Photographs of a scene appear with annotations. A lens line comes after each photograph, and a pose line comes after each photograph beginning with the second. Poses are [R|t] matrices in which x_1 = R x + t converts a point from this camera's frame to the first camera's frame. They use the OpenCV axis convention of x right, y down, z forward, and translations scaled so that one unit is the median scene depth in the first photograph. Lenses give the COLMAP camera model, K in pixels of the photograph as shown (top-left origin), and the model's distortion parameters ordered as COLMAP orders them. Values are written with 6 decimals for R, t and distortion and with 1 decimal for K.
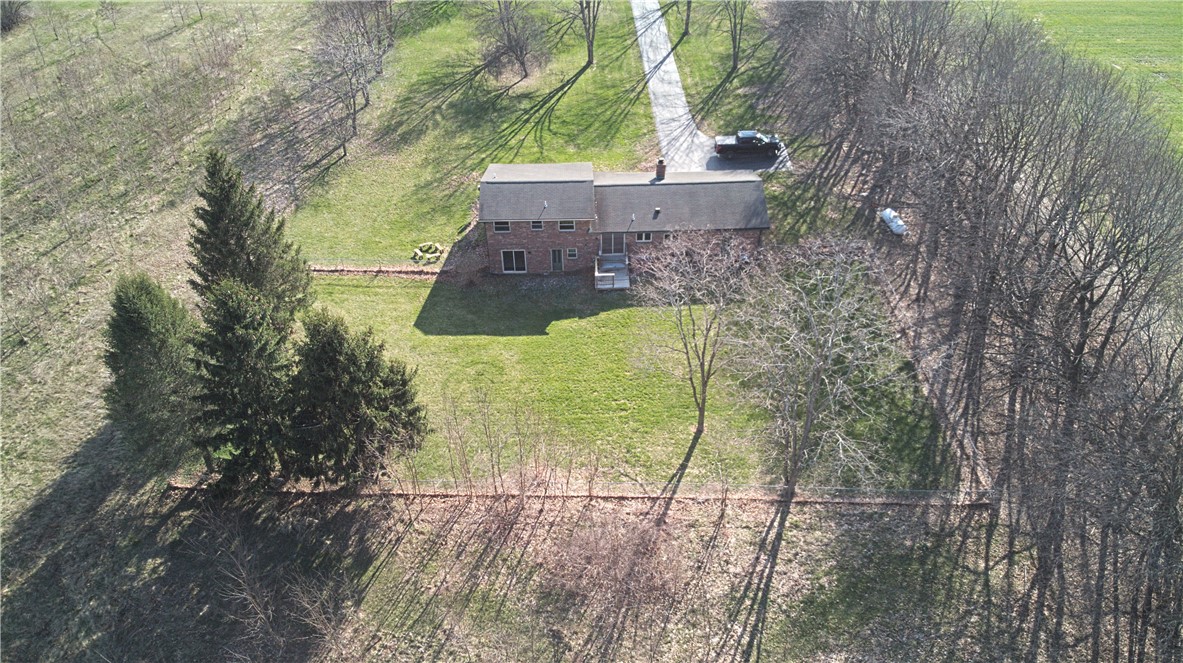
lens RADIAL K [[845.0, 0, 591.5], [0, 845.0, 331.5], [0, 0, 1]] dist [0.072969, -0.189223]
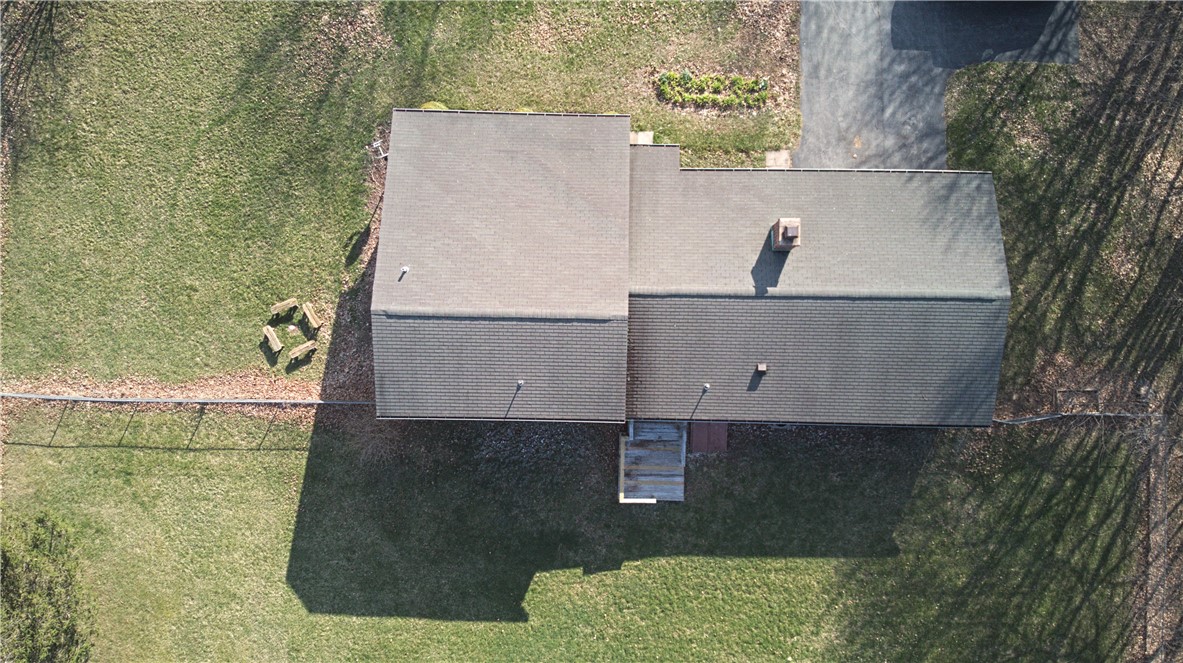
lens RADIAL K [[845.0, 0, 591.5], [0, 845.0, 331.5], [0, 0, 1]] dist [0.072969, -0.189223]
pose [[0.999162, 0.040821, 0.003089, -0.017475], [-0.029386, 0.662641, 0.748360, -0.508169], [0.028502, -0.747823, 0.663286, 0.714527]]
